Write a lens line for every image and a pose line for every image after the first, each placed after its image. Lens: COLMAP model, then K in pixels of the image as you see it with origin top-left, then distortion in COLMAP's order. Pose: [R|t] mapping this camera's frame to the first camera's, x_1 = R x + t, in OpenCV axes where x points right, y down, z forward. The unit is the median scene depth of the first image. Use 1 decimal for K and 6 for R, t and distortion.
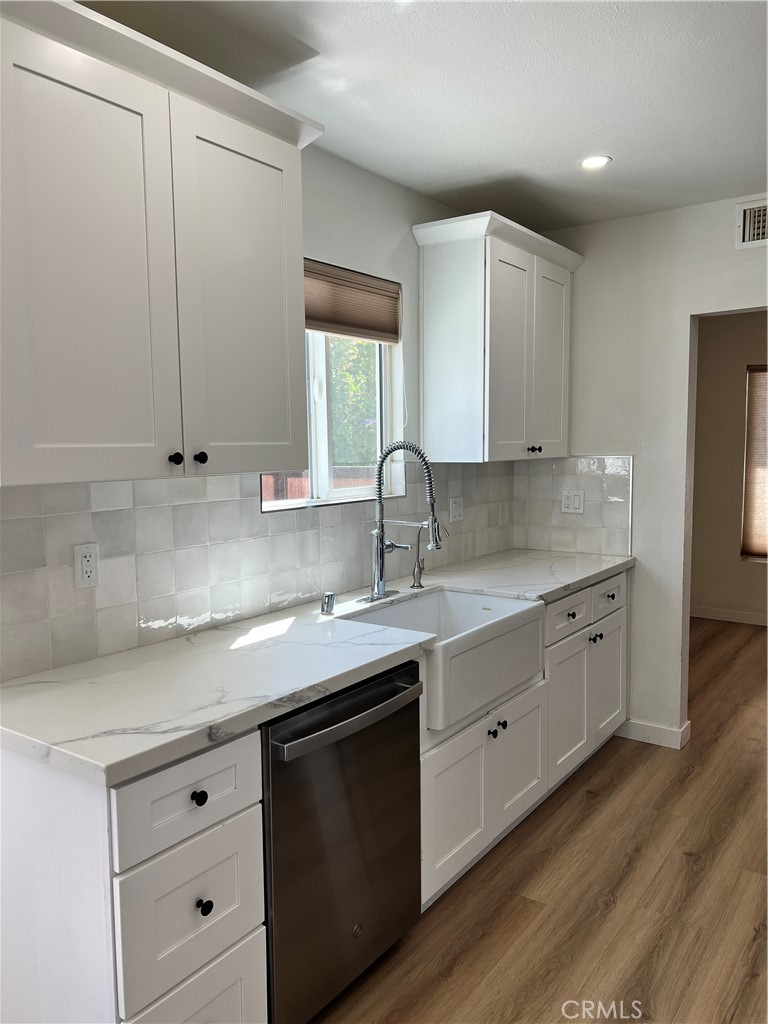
lens RADIAL K [[774.7, 0, 378.8], [0, 774.7, 514.9], [0, 0, 1]] dist [0.032878, -0.045797]
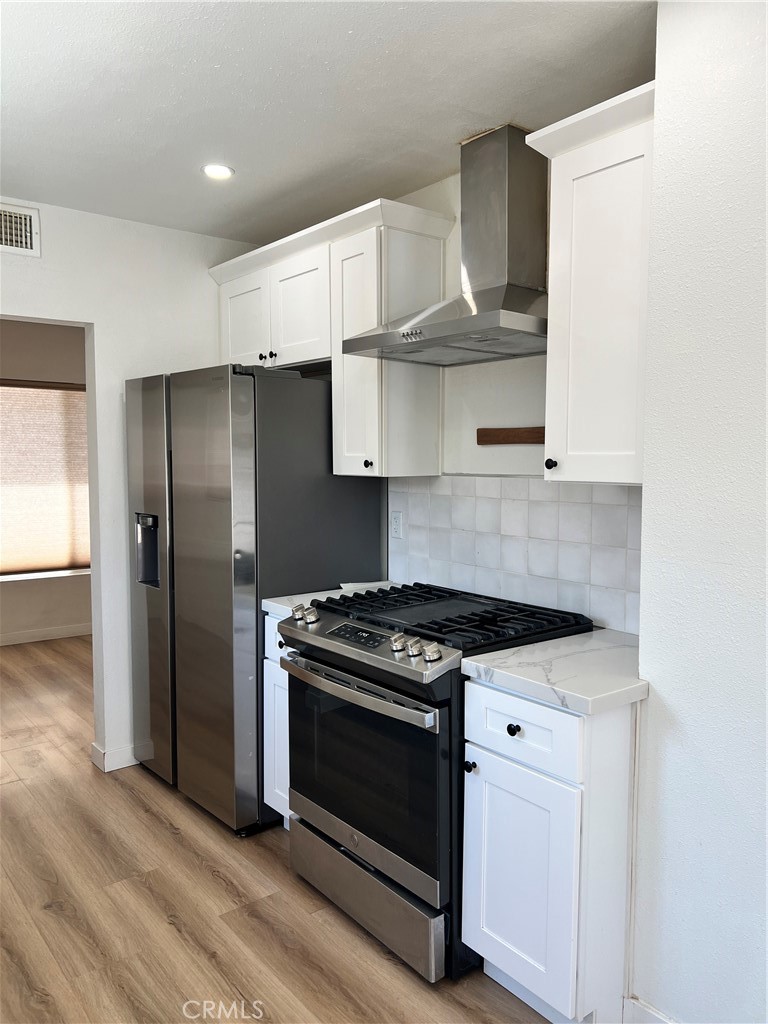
lens RADIAL K [[774.7, 0, 381.6], [0, 774.7, 508.2], [0, 0, 1]] dist [0.032878, -0.045797]
pose [[0.276231, -0.055947, 0.959462, -0.396742], [0.082431, 0.996005, 0.034345, -0.033067], [-0.957550, 0.069602, 0.279739, 0.387813]]
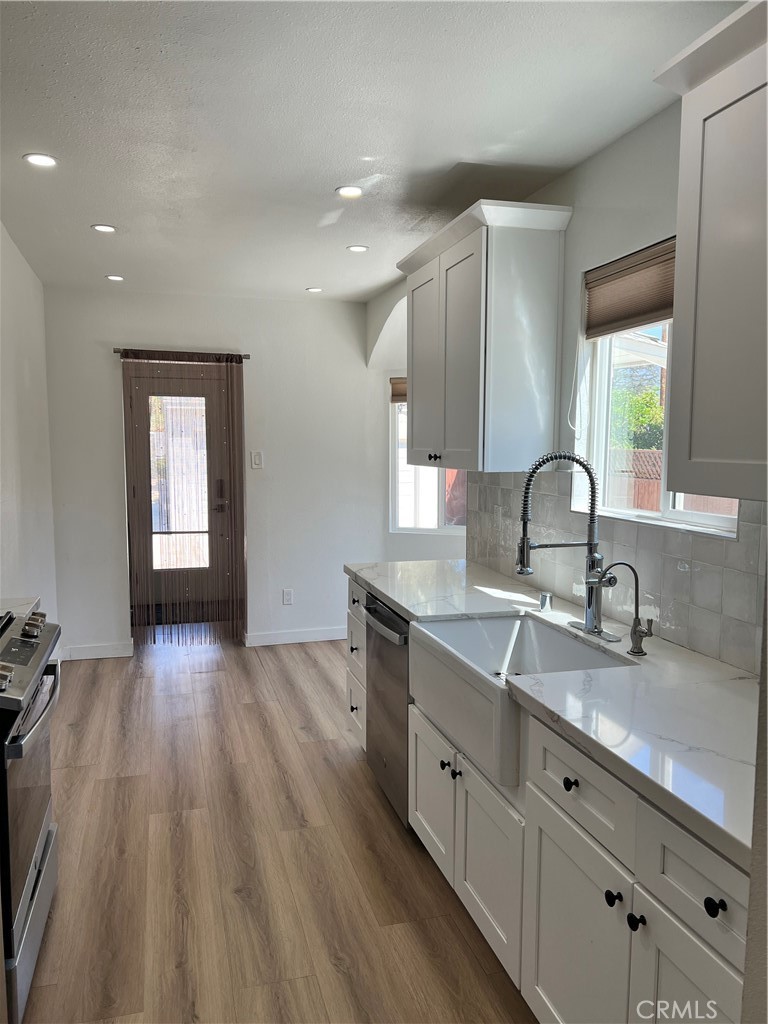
lens RADIAL K [[774.7, 0, 383.6], [0, 774.7, 514.3], [0, 0, 1]] dist [0.032878, -0.045797]
pose [[-0.618214, 0.095106, -0.780235, 0.959413], [-0.065309, 0.983005, 0.171570, -0.185564], [0.783292, 0.157024, -0.601496, 1.562017]]
